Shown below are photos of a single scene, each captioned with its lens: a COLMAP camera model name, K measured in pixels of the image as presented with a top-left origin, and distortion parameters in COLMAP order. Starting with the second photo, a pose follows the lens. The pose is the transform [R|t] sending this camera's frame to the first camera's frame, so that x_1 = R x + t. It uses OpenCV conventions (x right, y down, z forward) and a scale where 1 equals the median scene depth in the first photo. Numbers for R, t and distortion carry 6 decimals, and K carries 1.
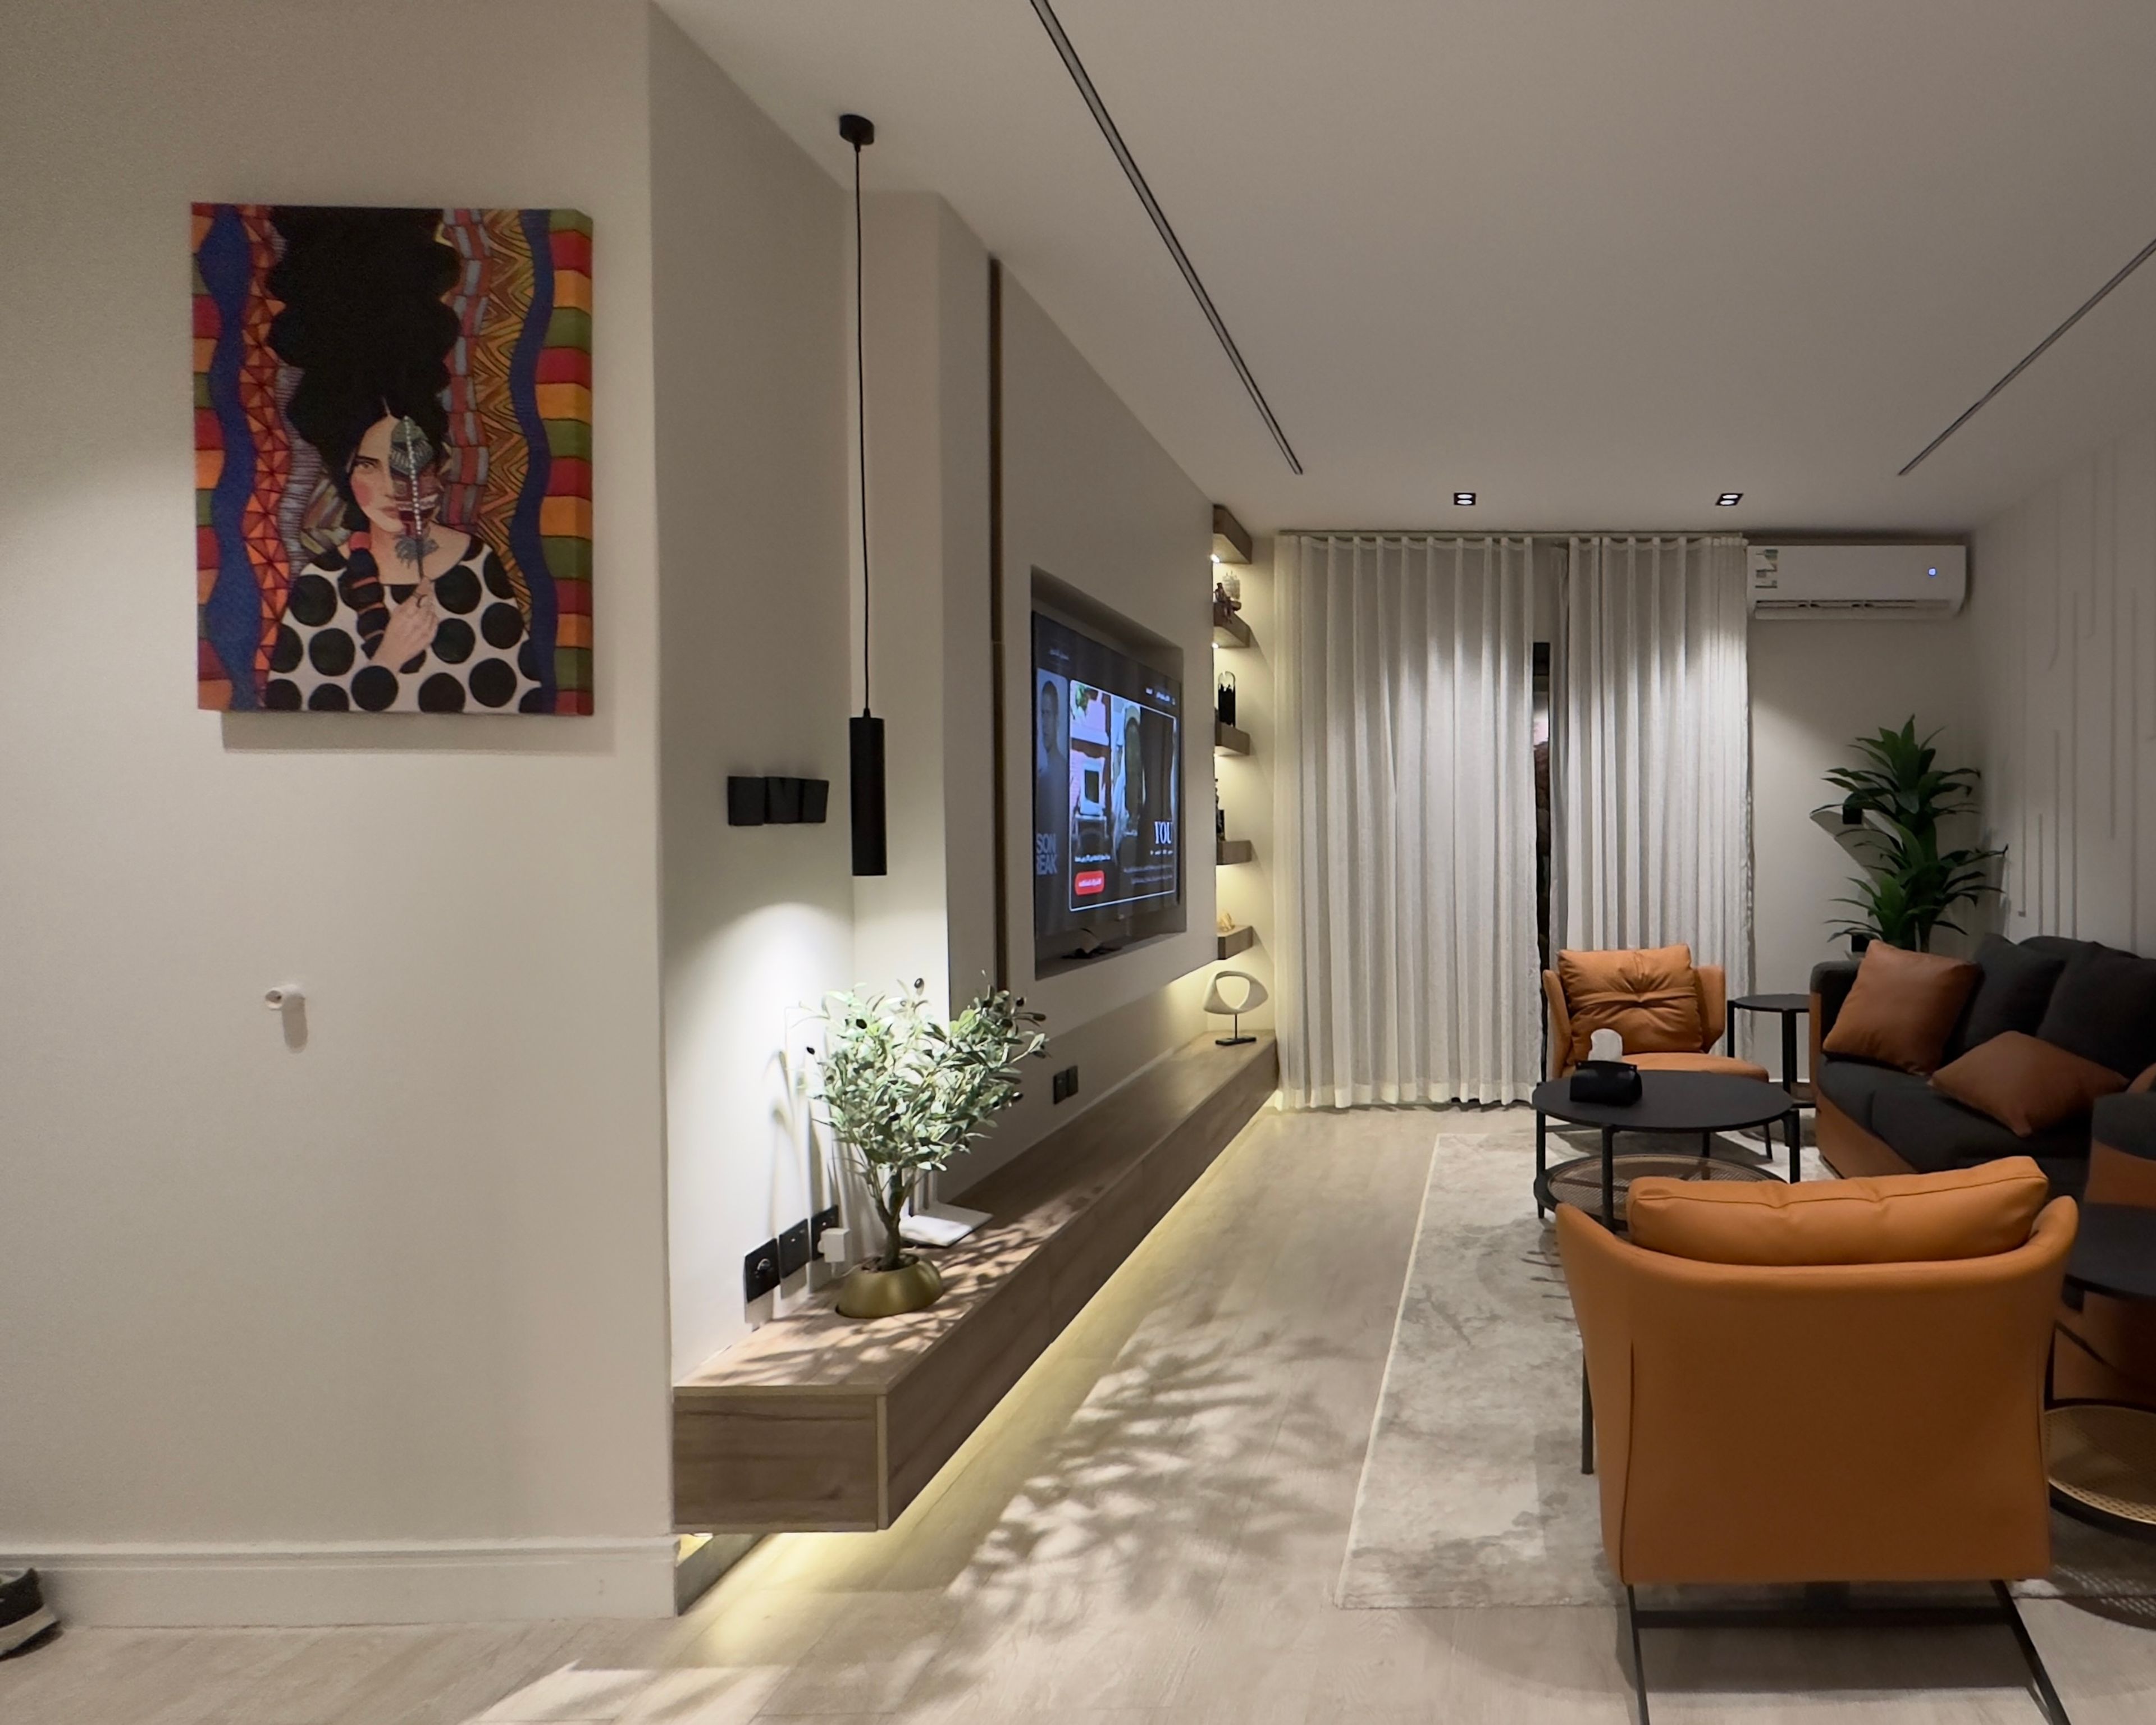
lens RADIAL K [[1050.1, 0, 1078.0], [0, 1050.1, 862.5], [0, 0, 1]] dist [0.000224, -0.000022]
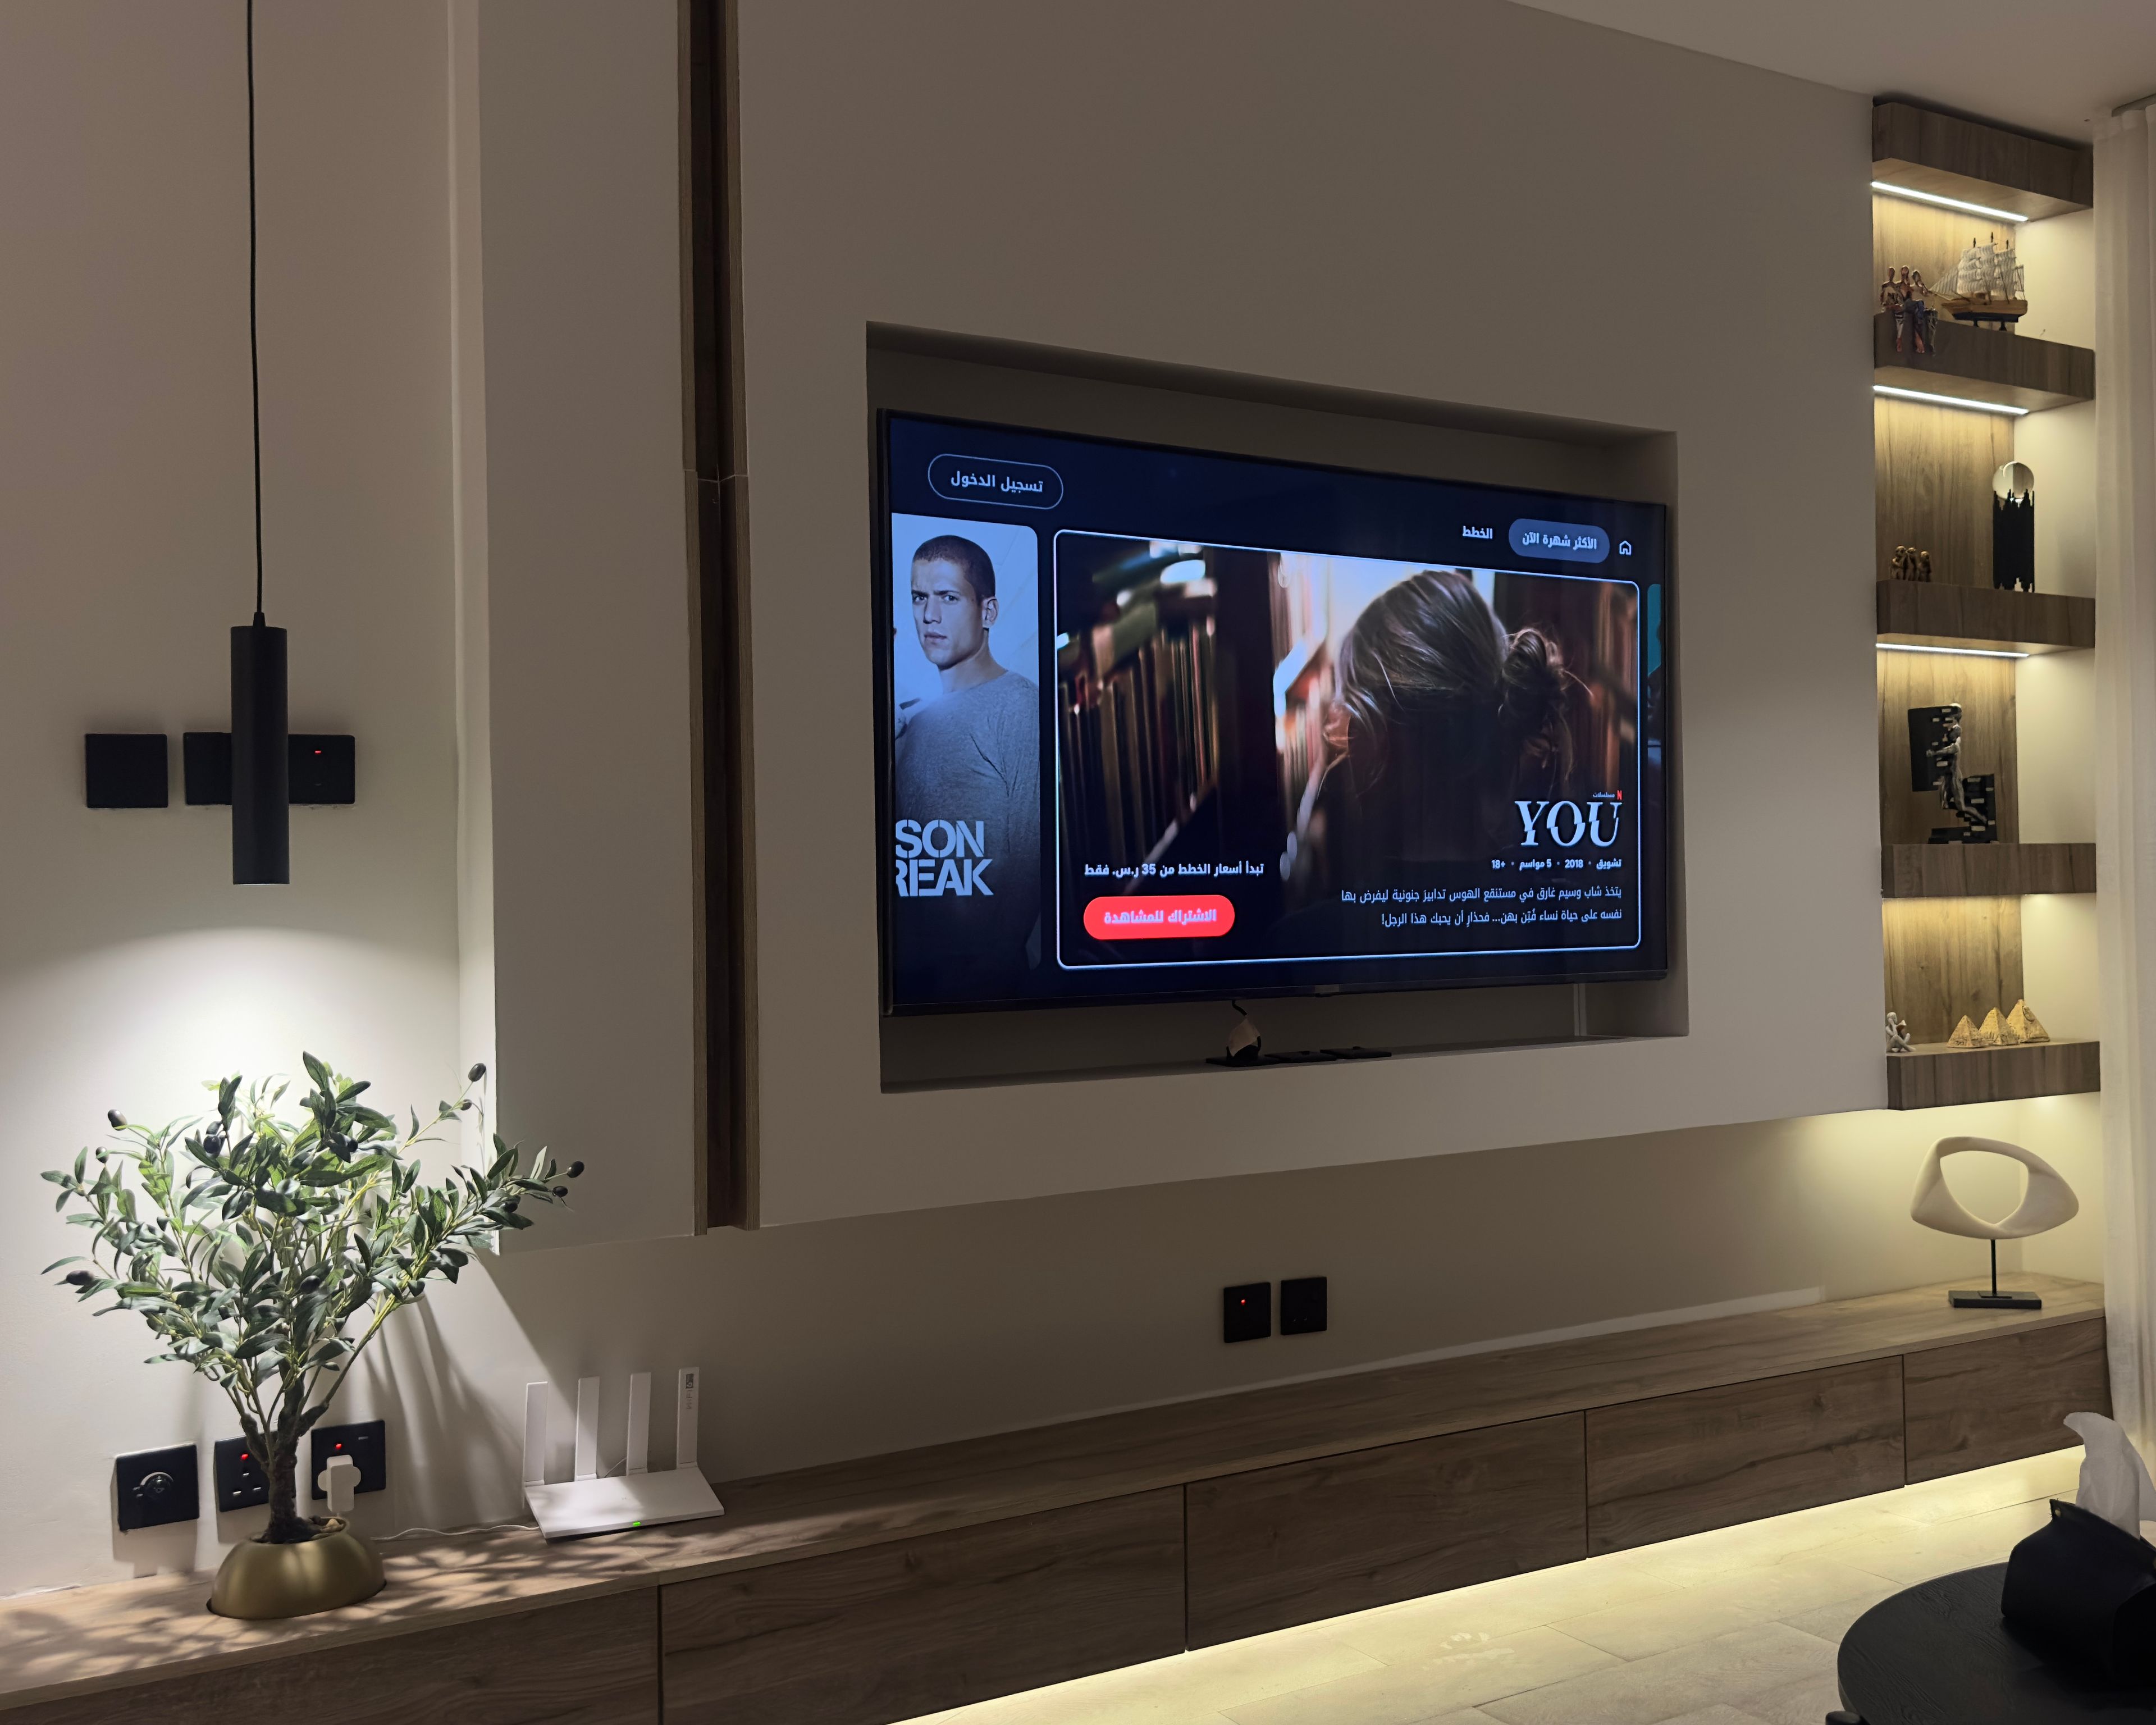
lens RADIAL K [[1654.7, 0, 1318.5], [0, 1654.7, 858.1], [0, 0, 1]] dist [0.095058, -0.089307]
pose [[0.755427, 0.002418, -0.655228, 0.692094], [-0.016406, 0.999749, -0.015225, 0.001707], [0.655027, 0.022251, 0.755277, 0.496334]]
